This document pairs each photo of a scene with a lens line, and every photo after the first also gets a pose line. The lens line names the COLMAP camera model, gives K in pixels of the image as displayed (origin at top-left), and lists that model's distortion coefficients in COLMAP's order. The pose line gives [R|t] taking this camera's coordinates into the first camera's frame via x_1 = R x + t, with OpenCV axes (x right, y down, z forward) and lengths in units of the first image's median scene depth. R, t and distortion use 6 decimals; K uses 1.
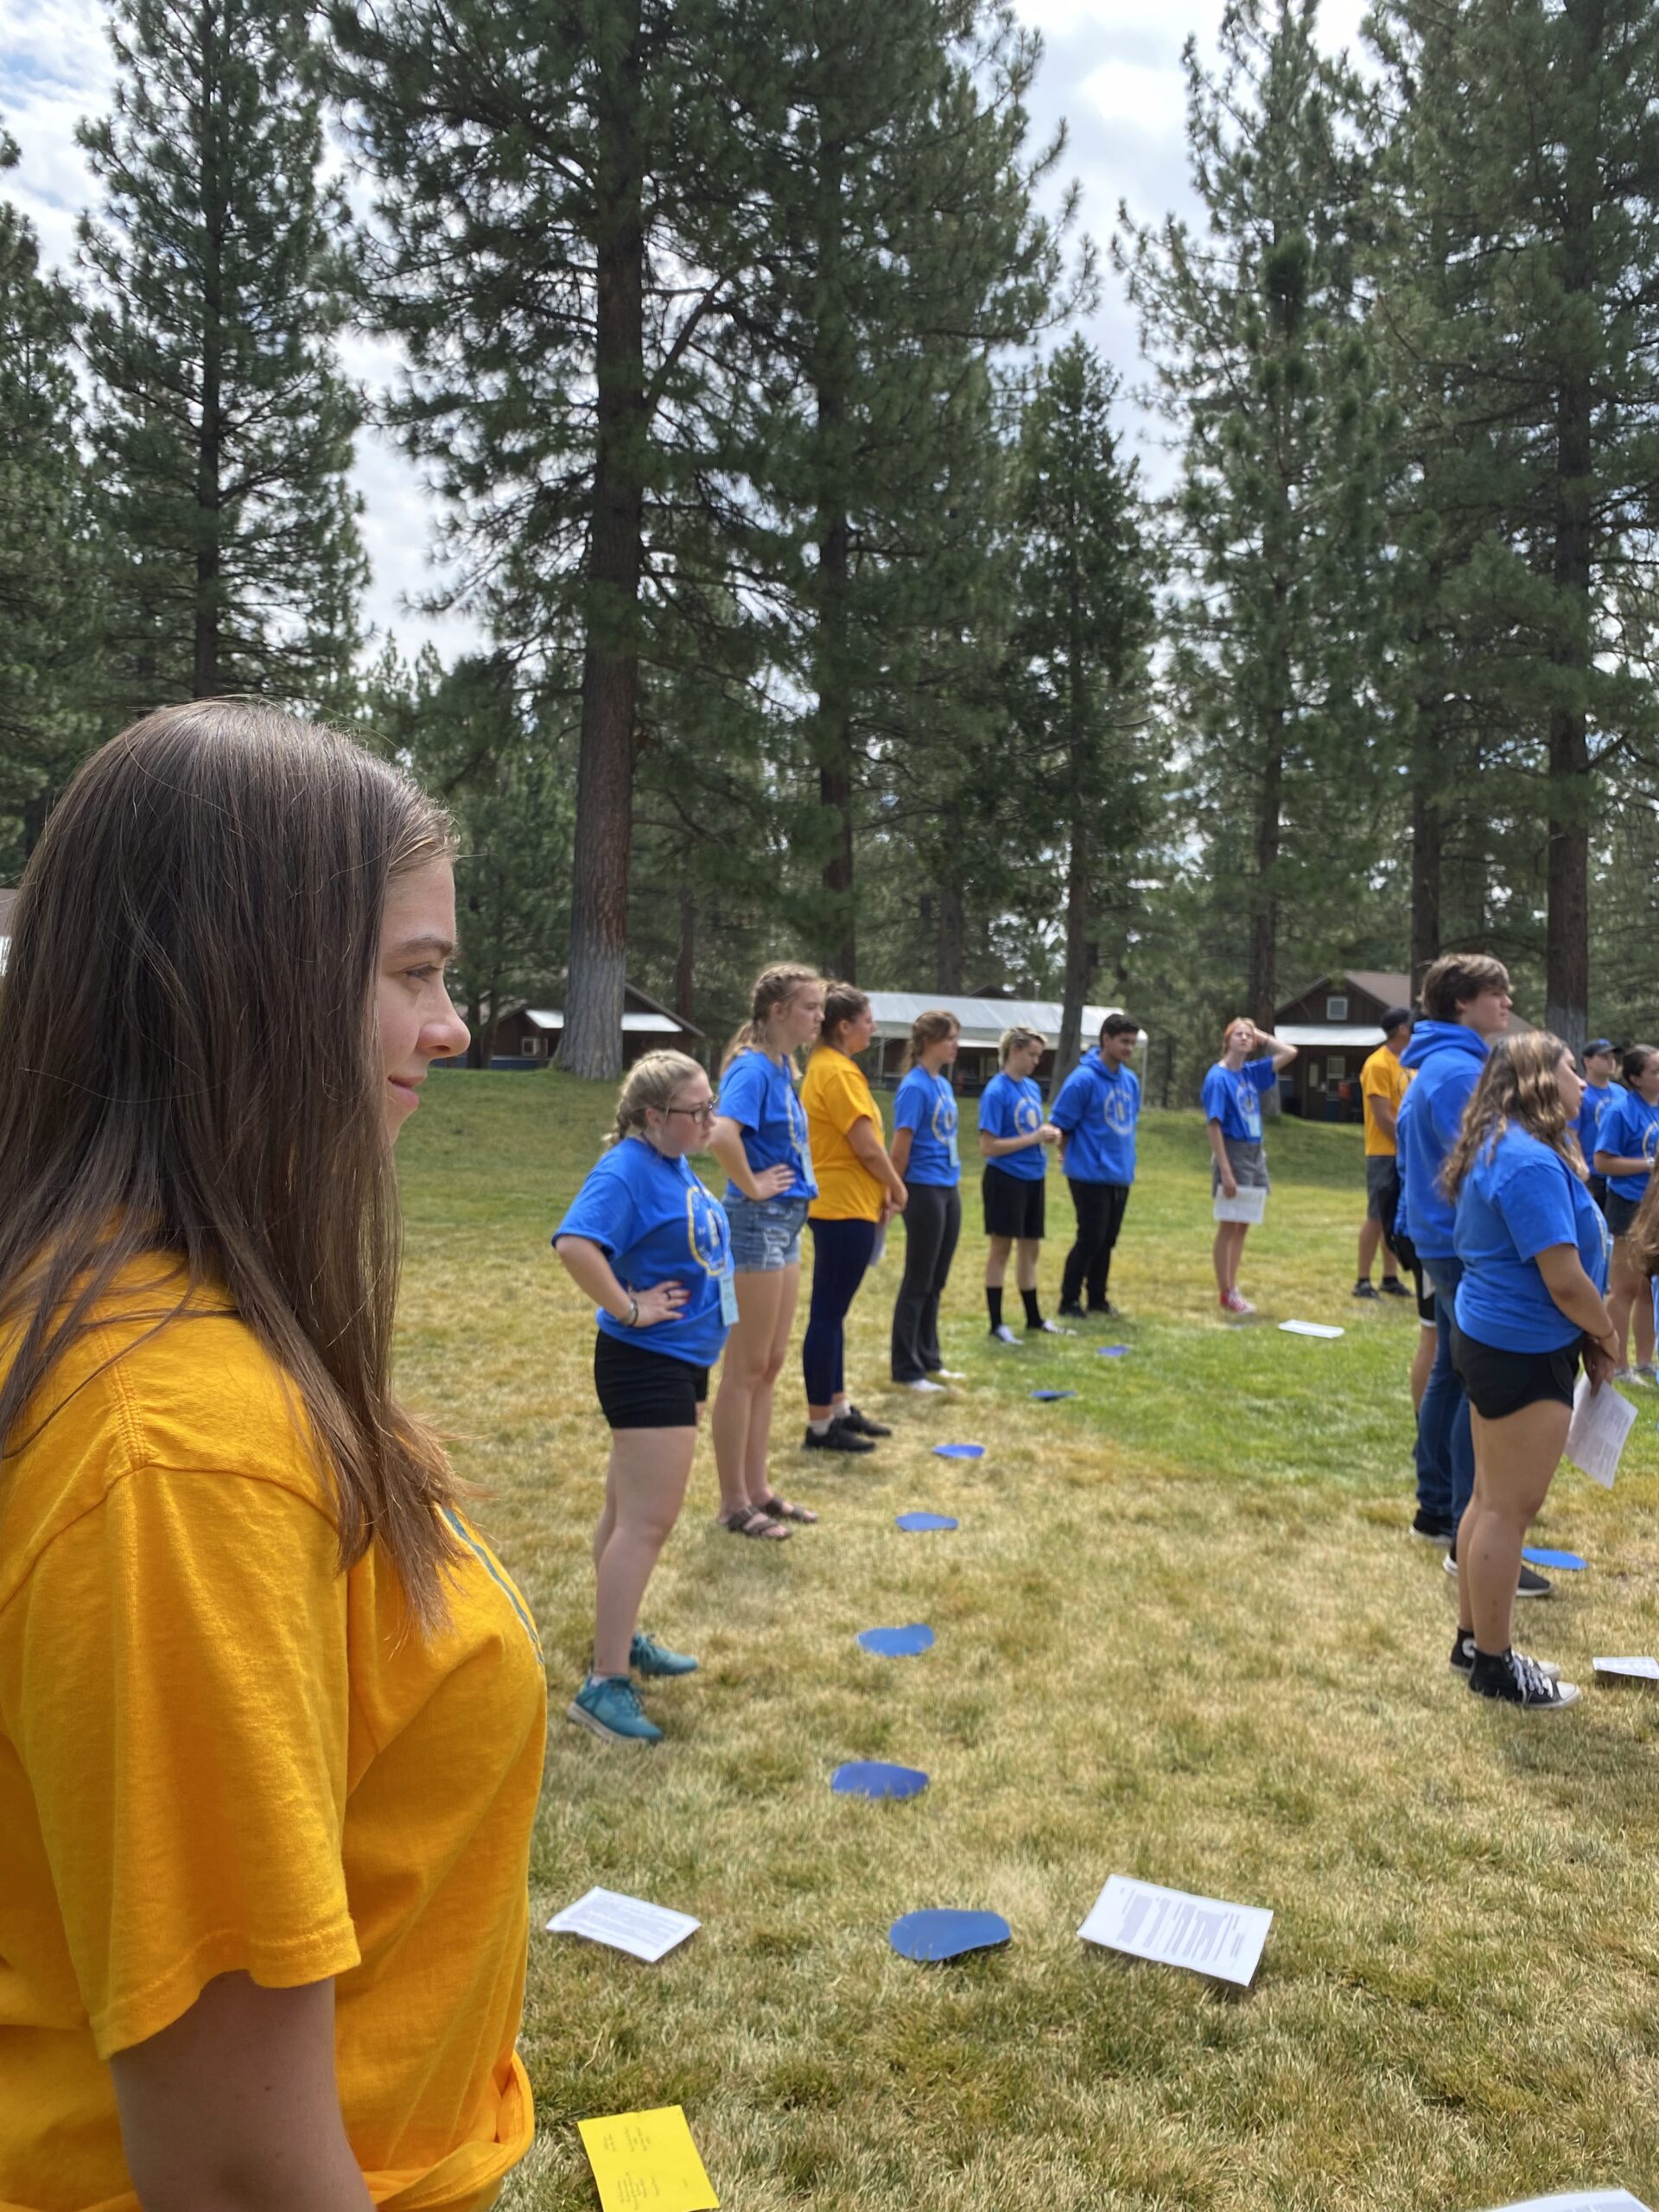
lens RADIAL K [[1706.3, 0, 827.4], [0, 1706.3, 1105.1], [0, 0, 1]] dist [-0.005641, -0.000263]
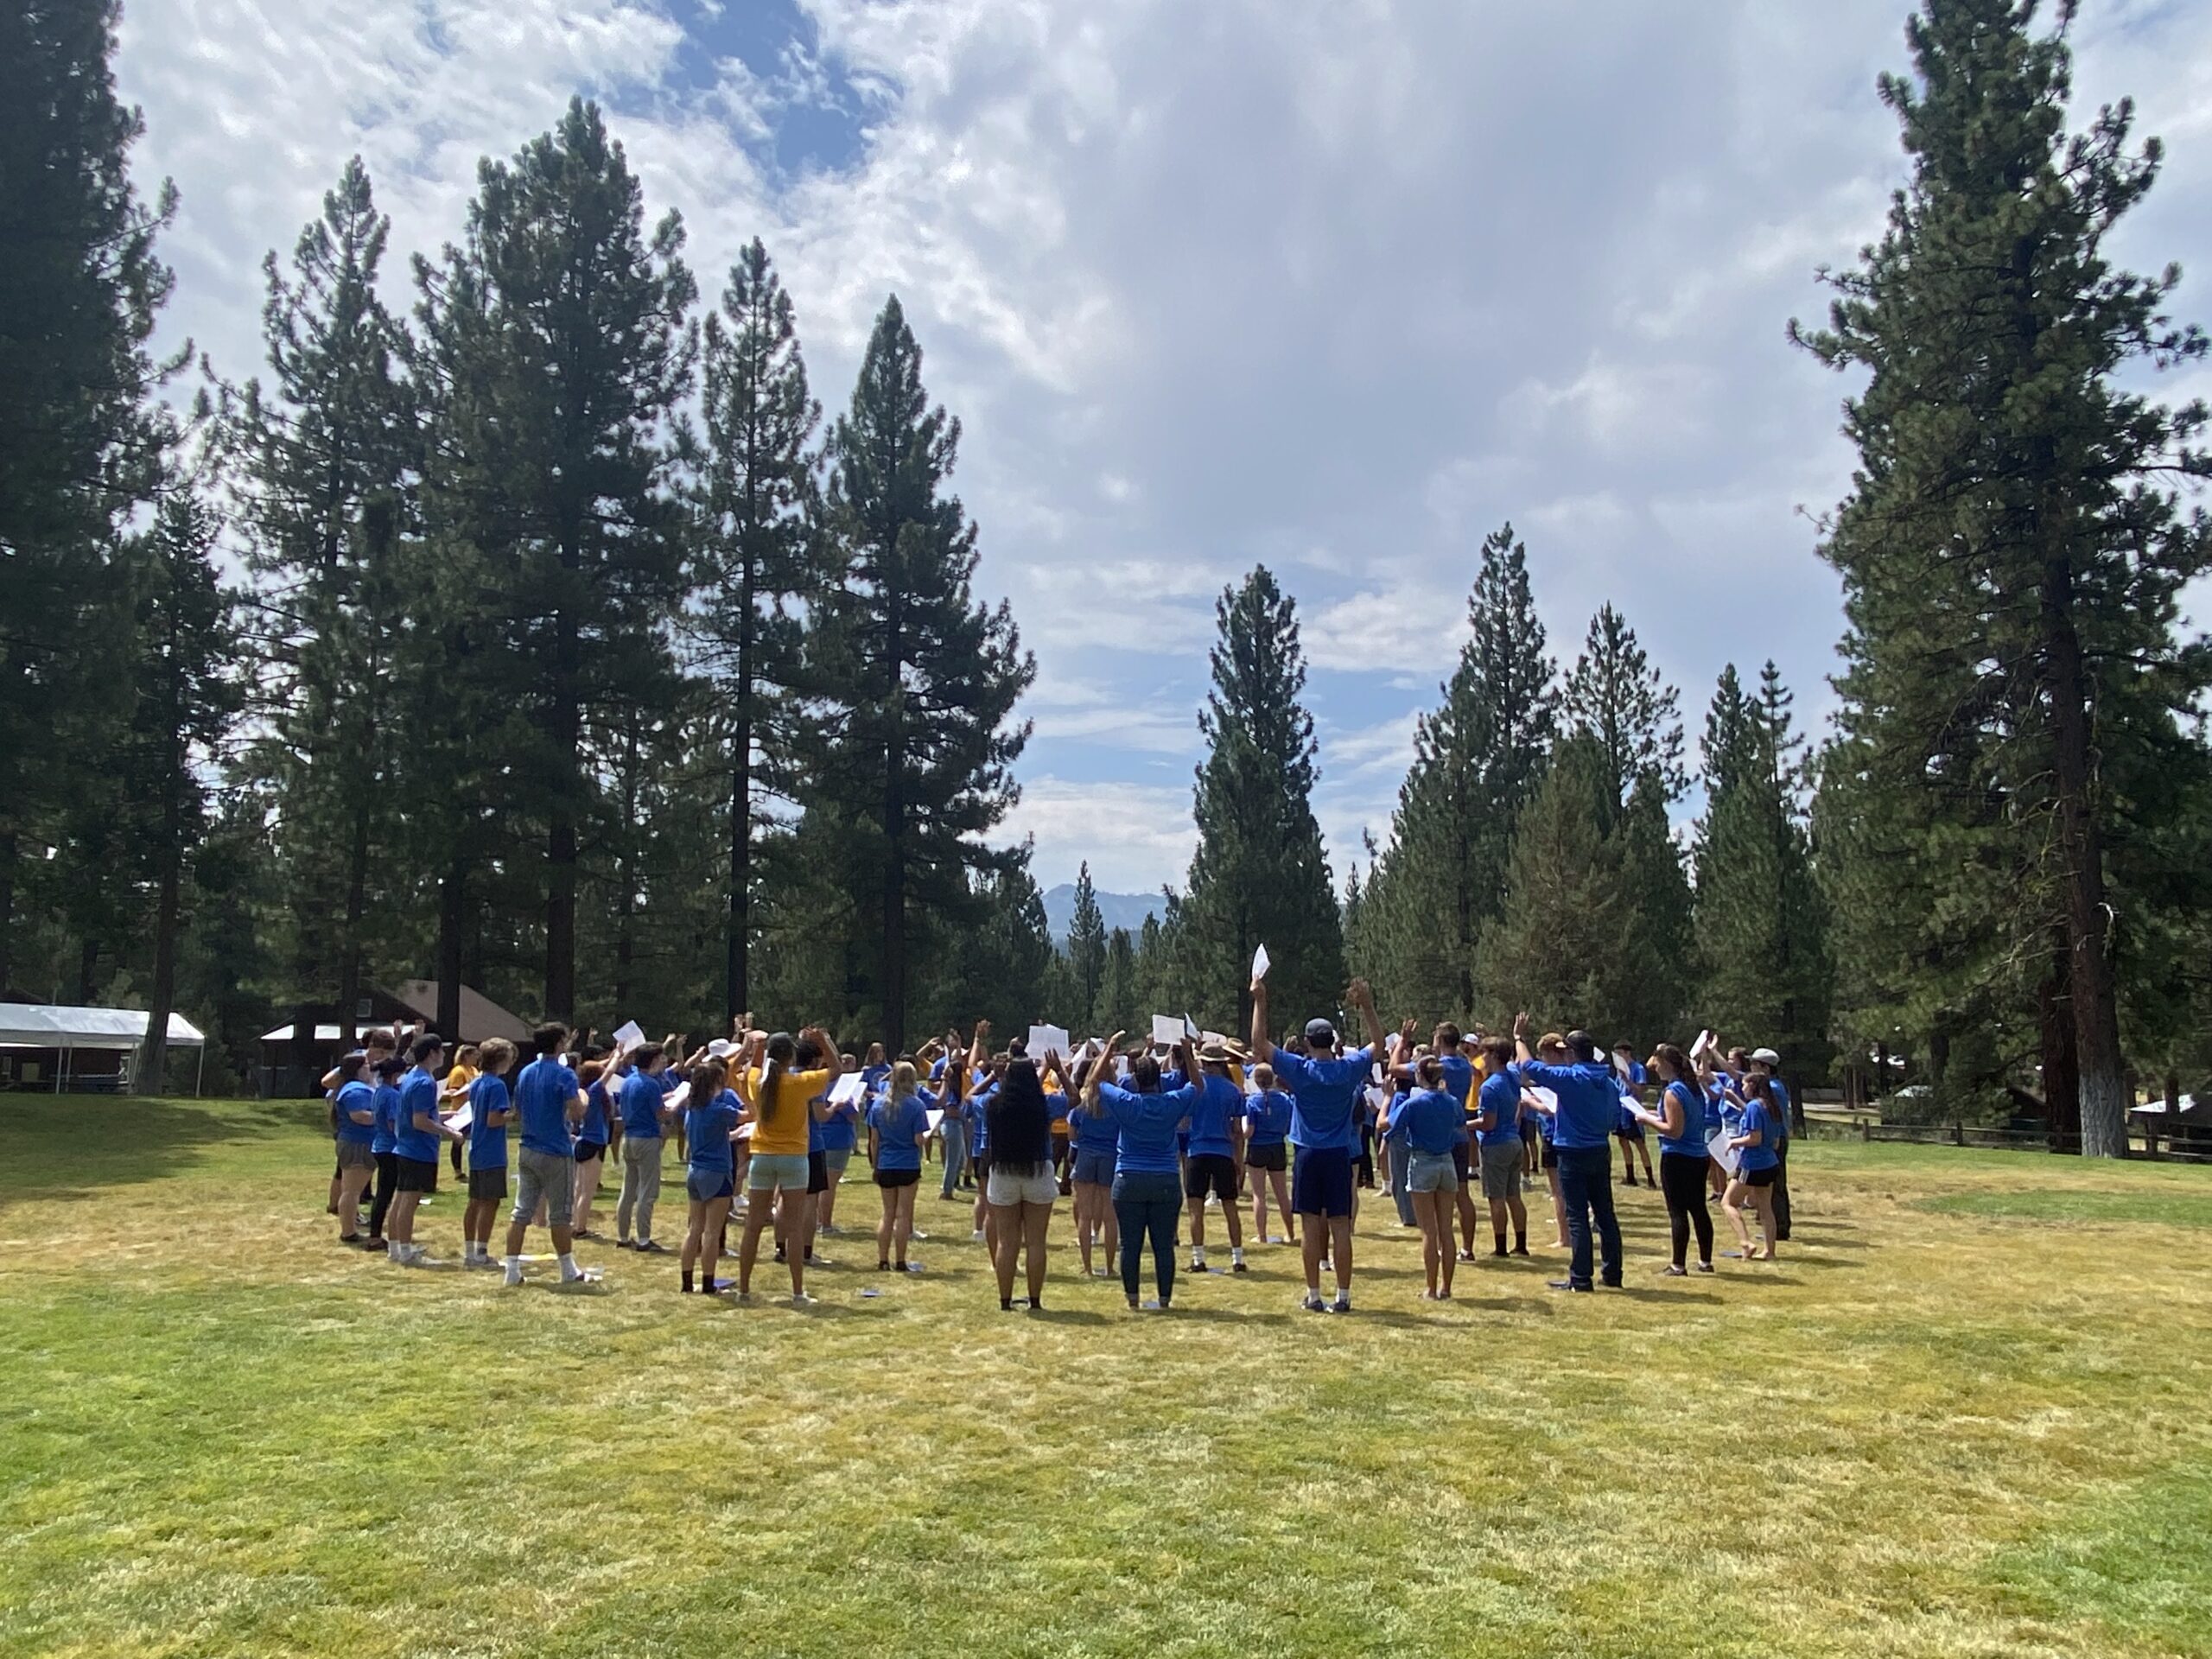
lens RADIAL K [[1545.8, 0, 1133.7], [0, 1545.8, 867.6], [0, 0, 1]] dist [0.029753, -0.044619]
pose [[0.711979, 0.051452, 0.700314, -0.118696], [0.040109, 0.992704, -0.113712, -0.007339], [-0.701055, 0.109049, 0.704720, -0.228018]]
